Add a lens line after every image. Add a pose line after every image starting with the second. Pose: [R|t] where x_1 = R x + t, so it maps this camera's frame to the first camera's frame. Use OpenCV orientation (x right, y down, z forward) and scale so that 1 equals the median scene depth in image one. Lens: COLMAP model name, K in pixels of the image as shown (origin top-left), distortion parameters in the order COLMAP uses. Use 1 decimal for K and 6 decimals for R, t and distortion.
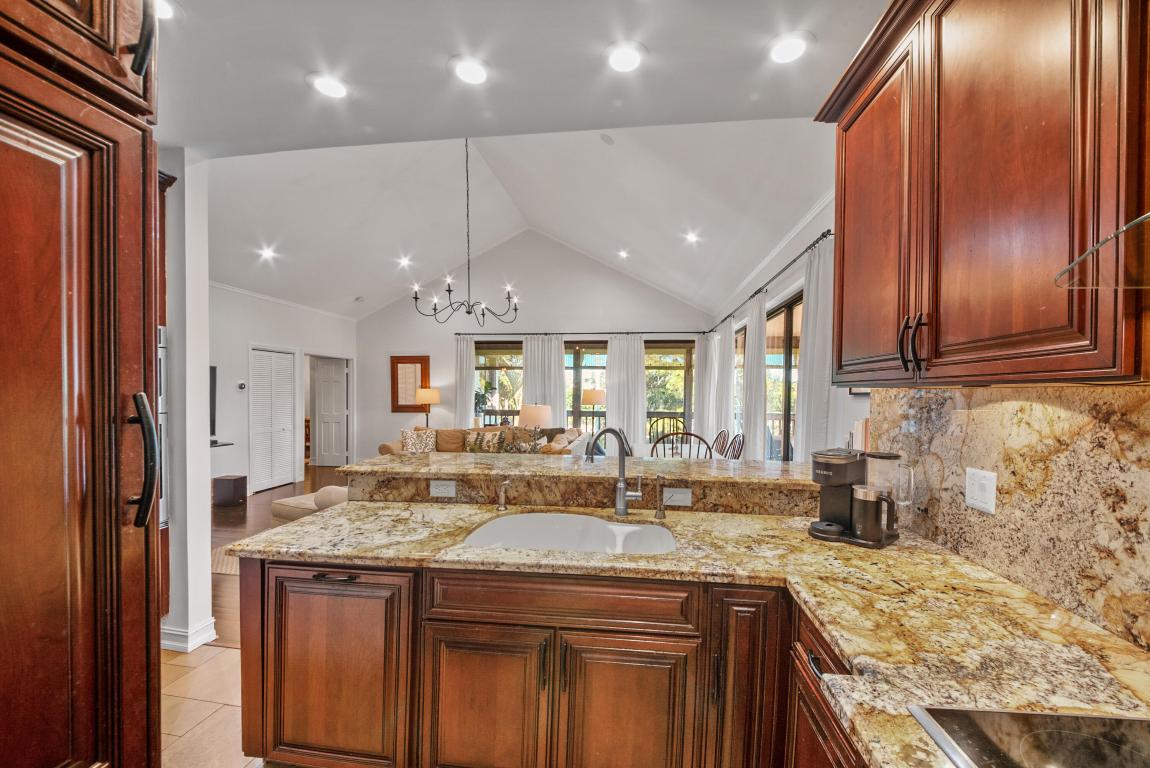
lens RADIAL K [[425.2, 0, 586.7], [0, 425.2, 383.2], [0, 0, 1]] dist [-0.000308, -0.004619]
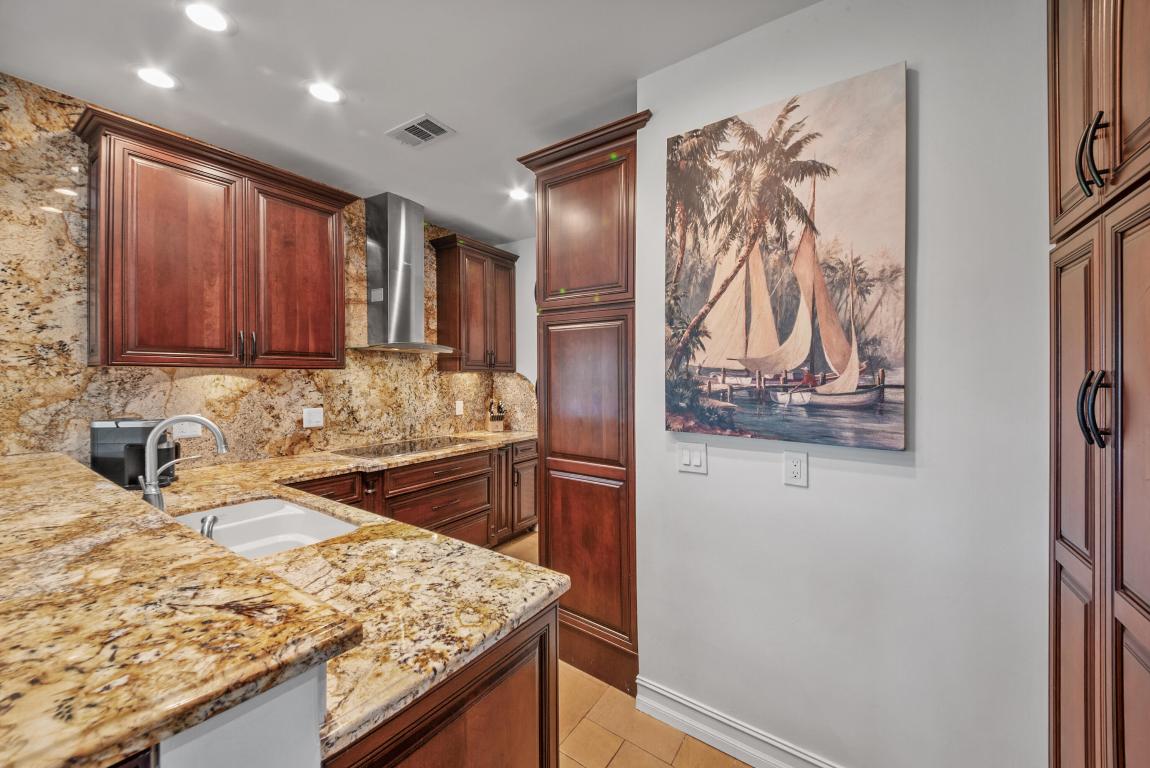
lens RADIAL K [[437.8, 0, 575.4], [0, 437.8, 378.8], [0, 0, 1]] dist [0.058209, -0.024481]
pose [[-0.881414, -0.017074, 0.472036, -1.645937], [-0.021019, 0.999774, -0.003086, 0.034192], [-0.471877, -0.012641, -0.881574, 2.275456]]
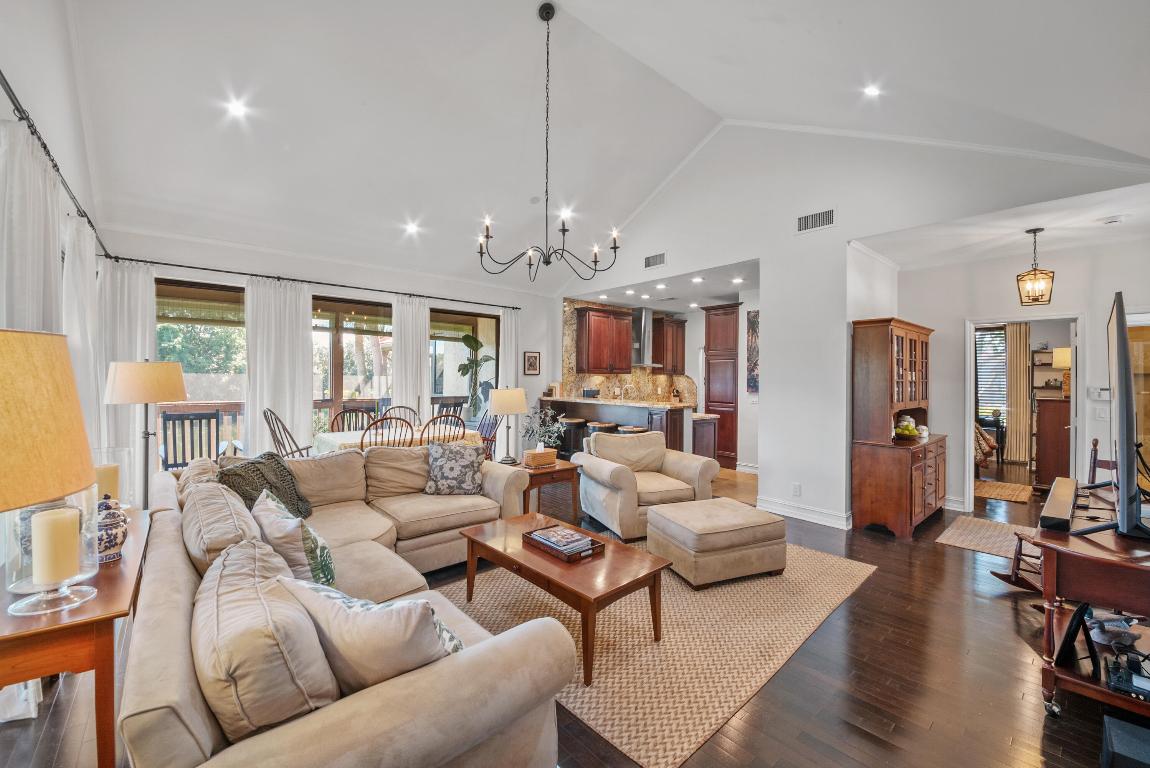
lens RADIAL K [[467.5, 0, 575.0], [0, 467.5, 384.0], [0, 0, 1]] dist [-0.000984, -0.018829]
pose [[-0.740471, -0.026140, 0.671580, -3.726918], [-0.024430, 0.999630, 0.011972, 0.093091], [-0.671644, -0.007542, -0.740836, 6.972319]]
